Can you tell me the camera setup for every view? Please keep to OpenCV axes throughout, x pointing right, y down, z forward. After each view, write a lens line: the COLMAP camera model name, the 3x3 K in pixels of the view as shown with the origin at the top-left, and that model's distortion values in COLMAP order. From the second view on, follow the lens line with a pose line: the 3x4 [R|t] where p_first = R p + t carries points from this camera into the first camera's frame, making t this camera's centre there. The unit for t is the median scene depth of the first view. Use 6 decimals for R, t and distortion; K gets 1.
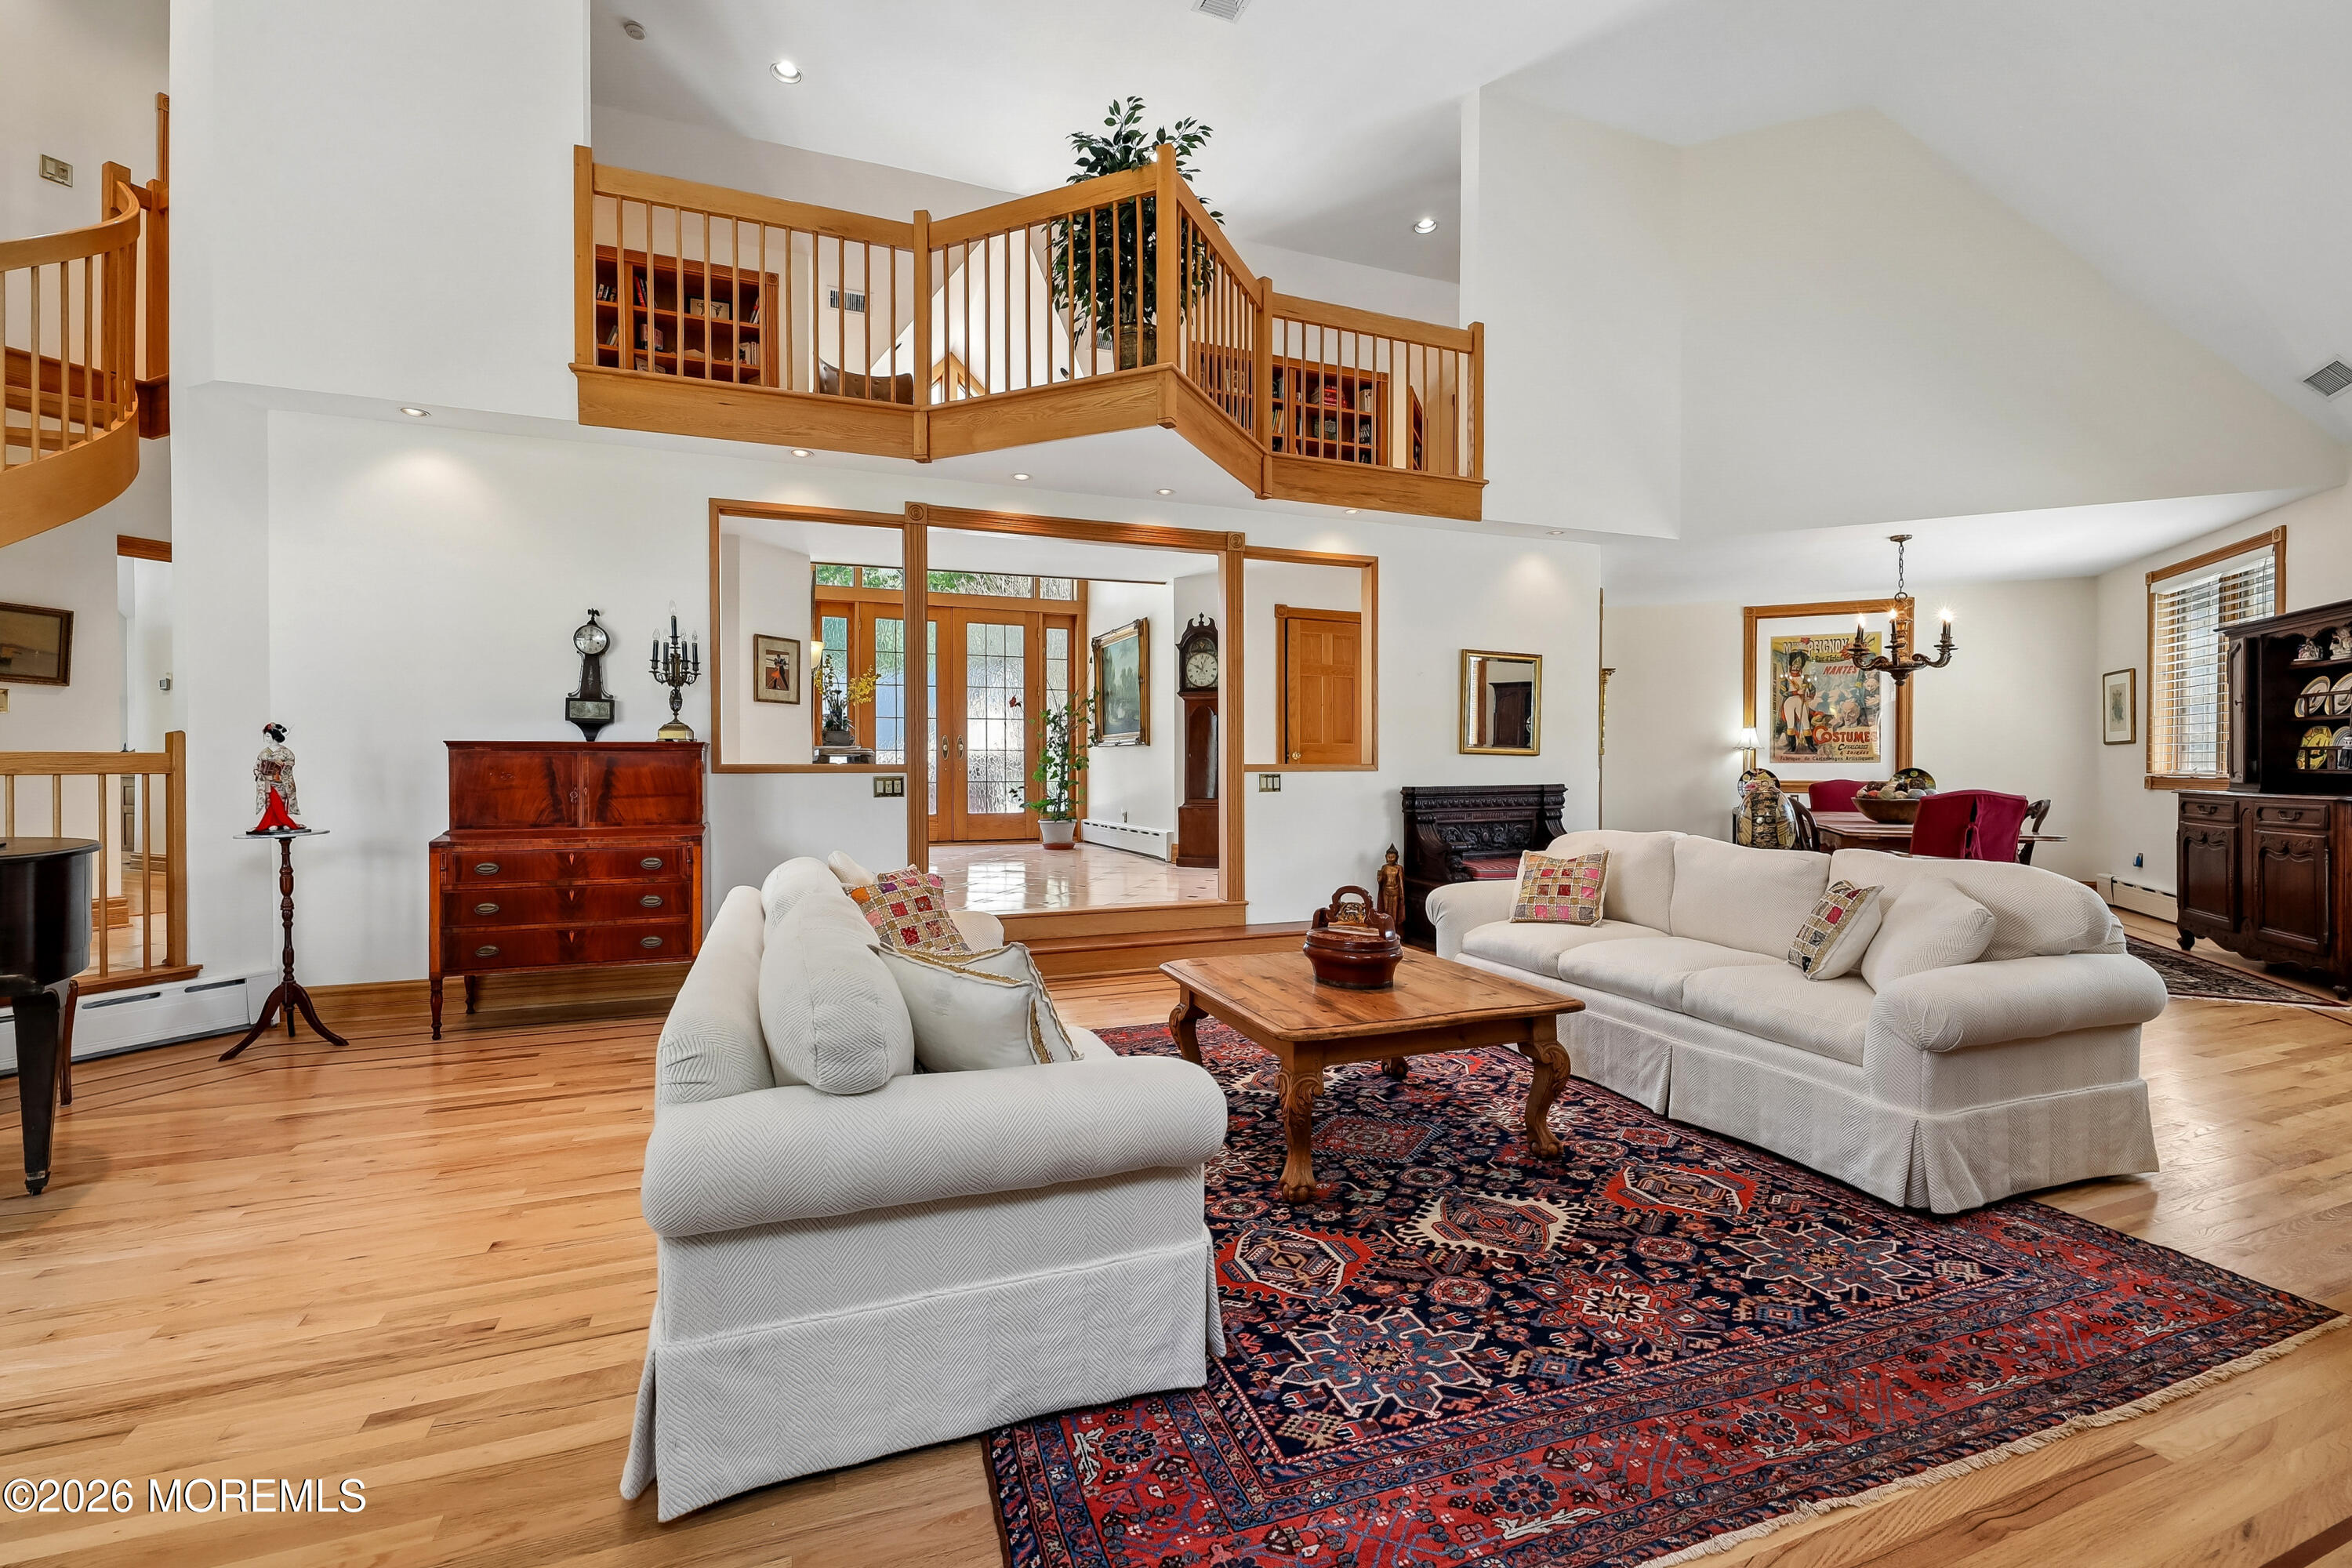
lens RADIAL K [[985.0, 0, 1169.2], [0, 985.0, 771.7], [0, 0, 1]] dist [0.008609, -0.004097]
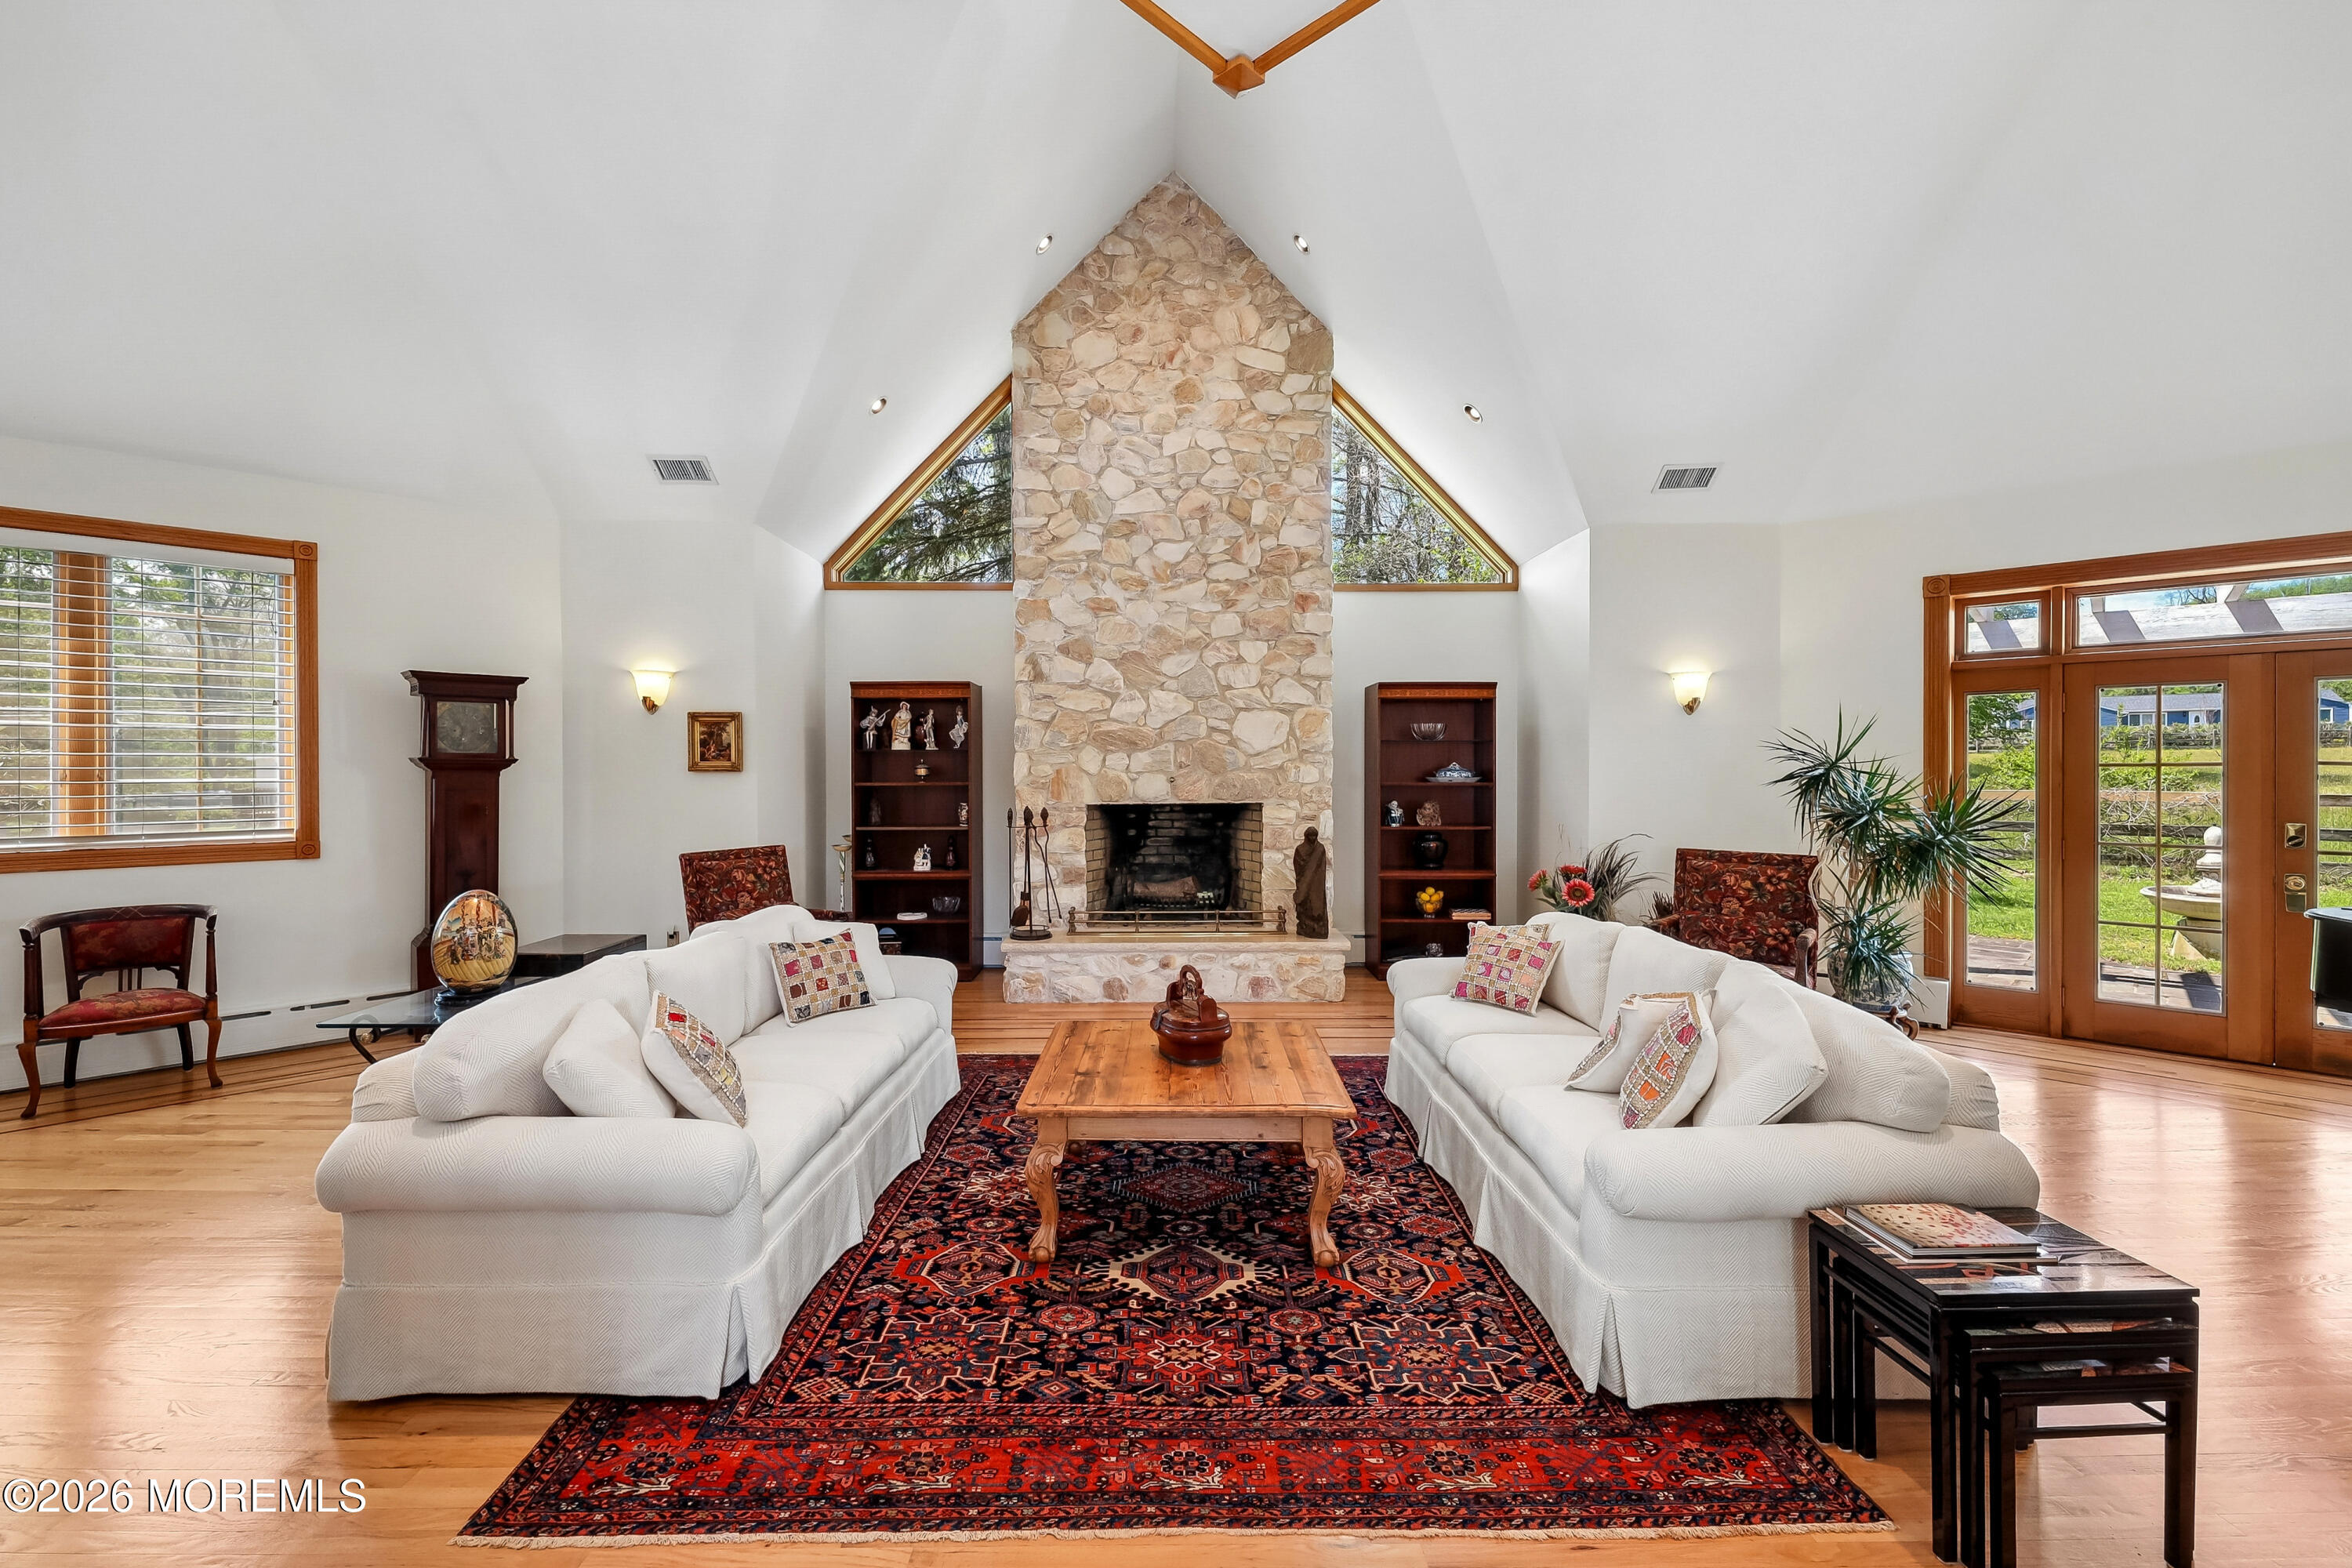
lens RADIAL K [[985.0, 0, 1170.0], [0, 985.0, 779.7], [0, 0, 1]] dist [0.008609, -0.004097]
pose [[-0.937047, -0.002198, 0.349197, -0.152816], [0.002275, 0.999921, 0.012399, -0.091551], [-0.349197, 0.012412, -0.936967, 1.832464]]
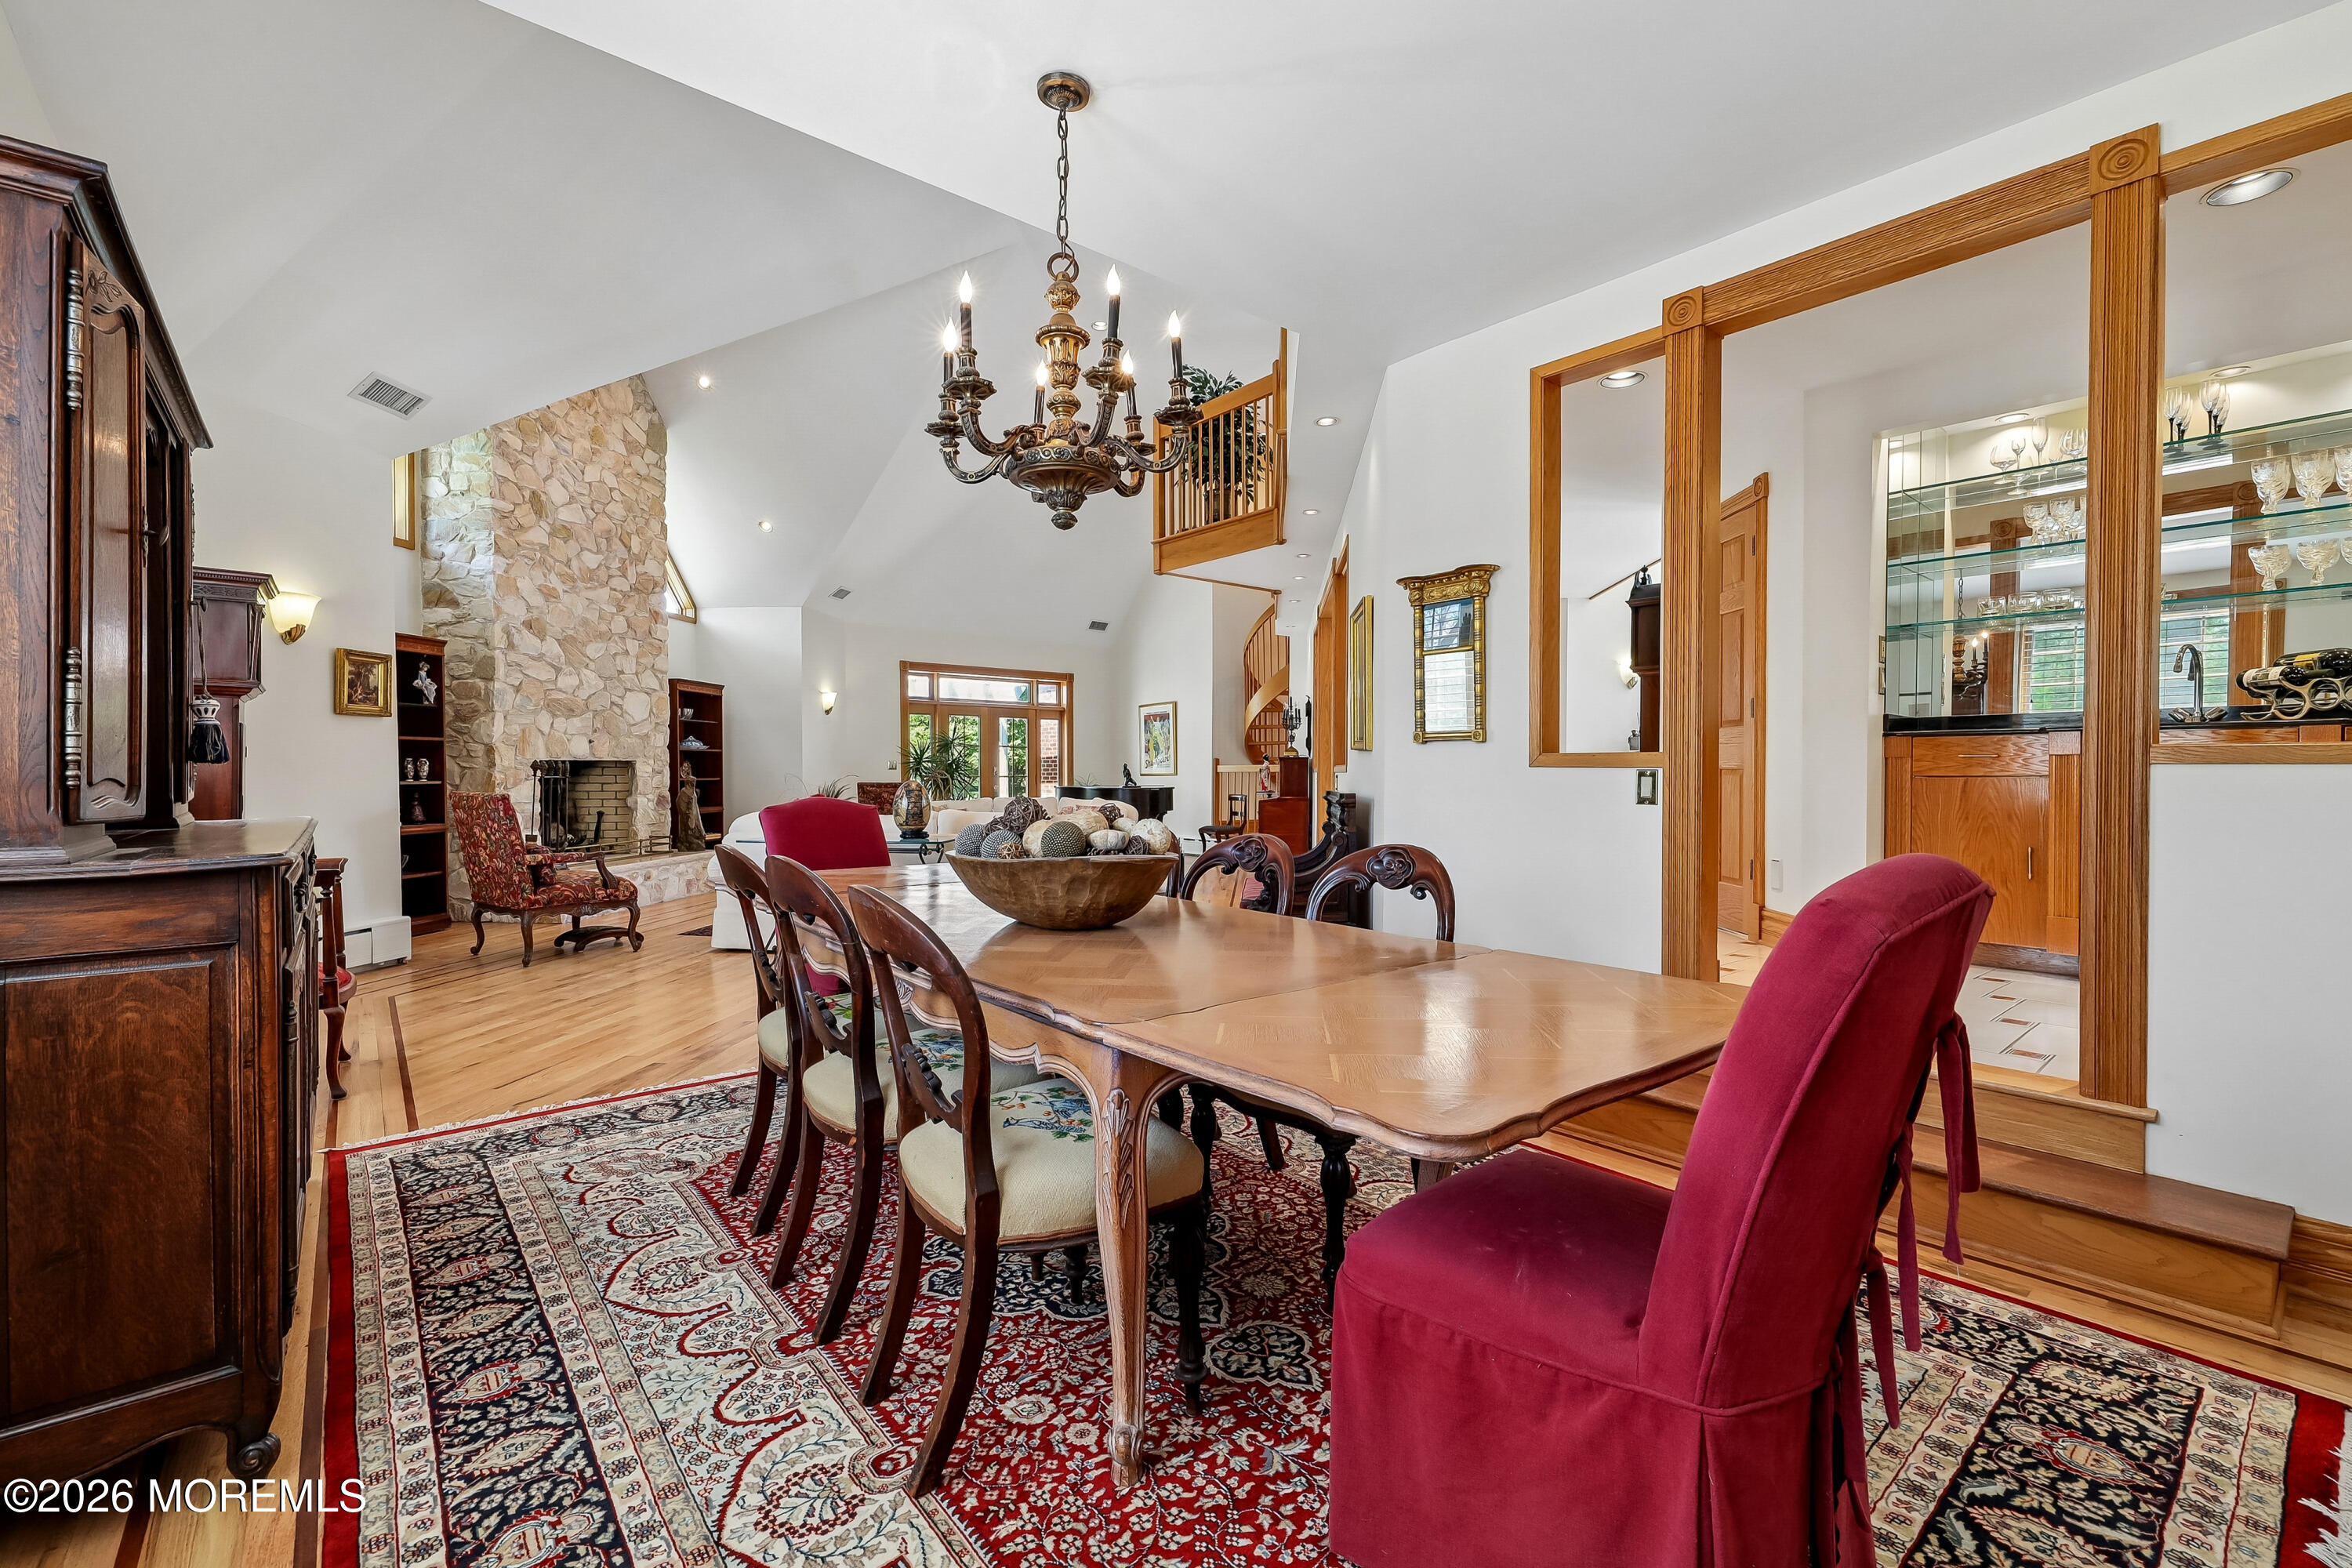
lens RADIAL K [[985.0, 0, 1170.0], [0, 985.0, 785.4], [0, 0, 1]] dist [0.008609, -0.004097]
pose [[-0.445040, 0.012343, -0.895426, 2.058988], [-0.004179, 0.999865, 0.015859, -0.003841], [0.895501, 0.010800, -0.444929, 2.378461]]
